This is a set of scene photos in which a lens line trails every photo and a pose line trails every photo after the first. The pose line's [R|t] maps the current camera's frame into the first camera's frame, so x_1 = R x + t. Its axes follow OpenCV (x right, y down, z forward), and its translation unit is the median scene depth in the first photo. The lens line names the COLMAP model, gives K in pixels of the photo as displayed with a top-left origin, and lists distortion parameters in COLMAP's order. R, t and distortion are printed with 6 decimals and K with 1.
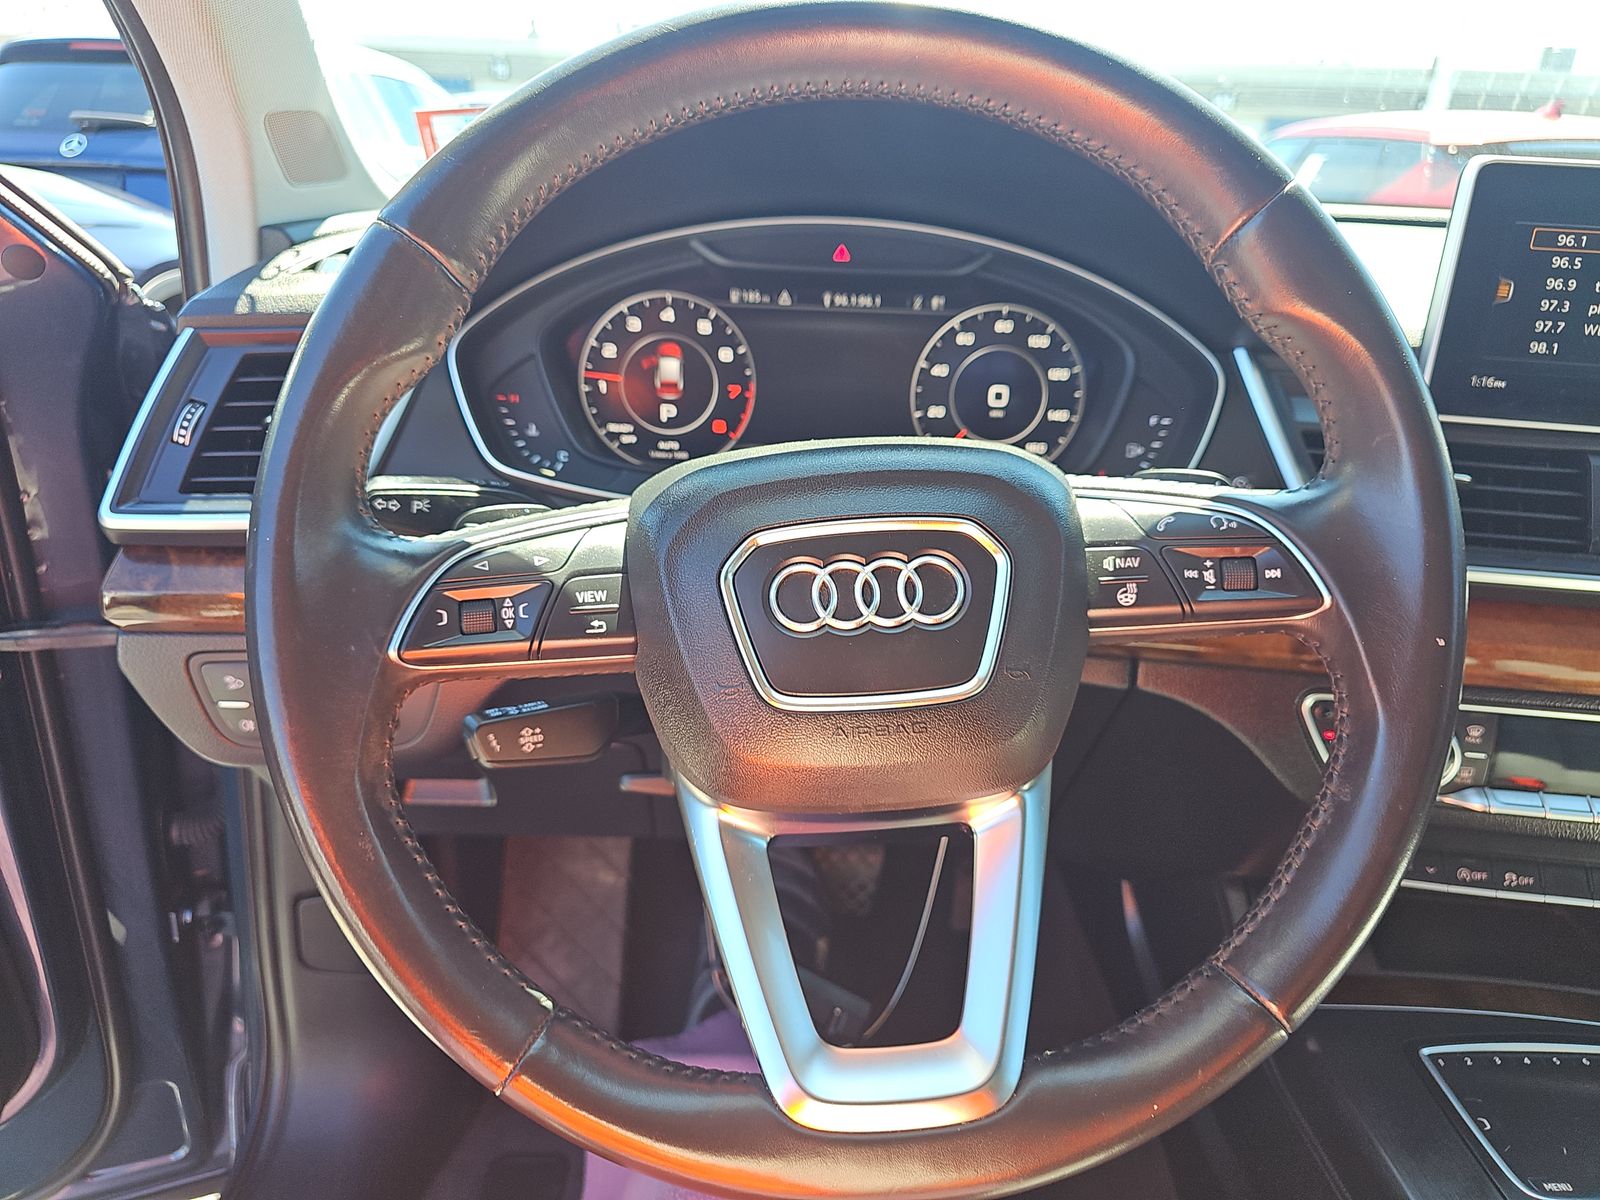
lens RADIAL K [[1051.5, 0, 800.4], [0, 1051.5, 601.2], [0, 0, 1]] dist [0.010810, -0.011398]
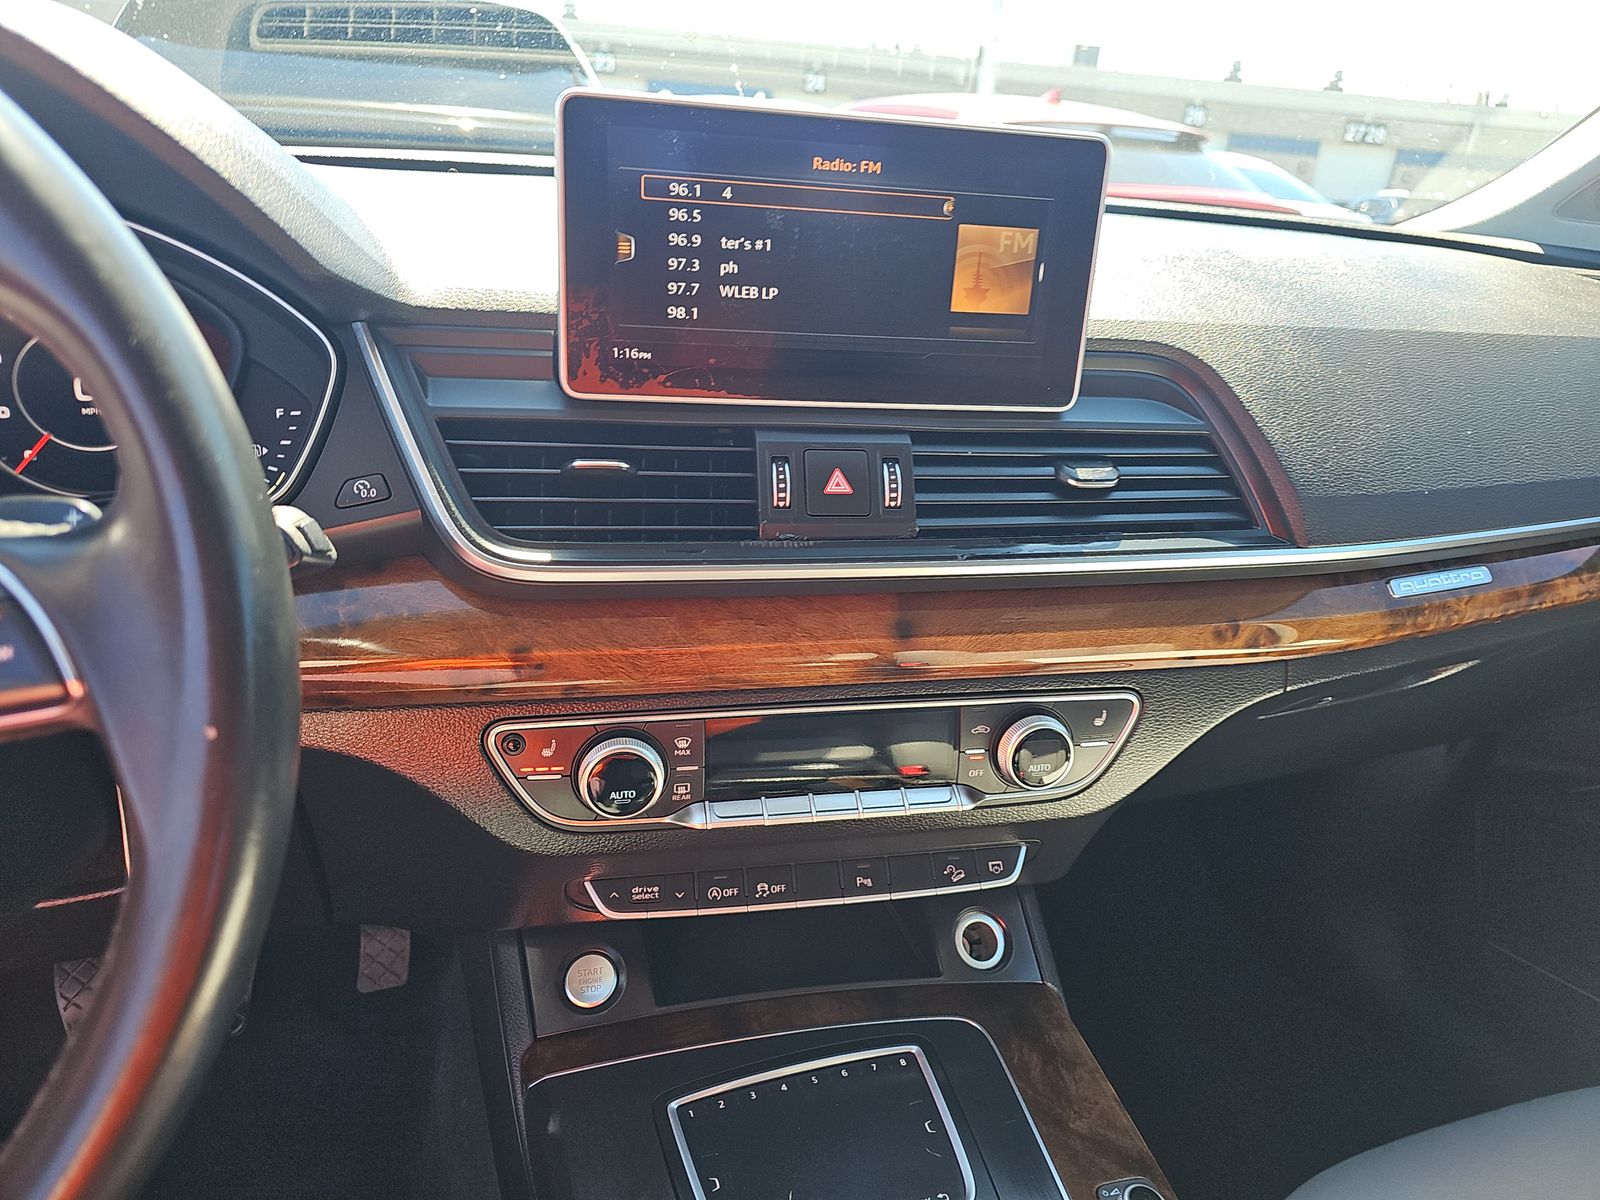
lens RADIAL K [[1051.5, 0, 799.7], [0, 1051.5, 602.5], [0, 0, 1]] dist [0.010810, -0.011398]
pose [[0.948650, -0.102126, 0.299390, 0.441561], [0.095152, 0.994744, 0.037821, -0.018845], [-0.301679, -0.007391, 0.953381, 0.107460]]
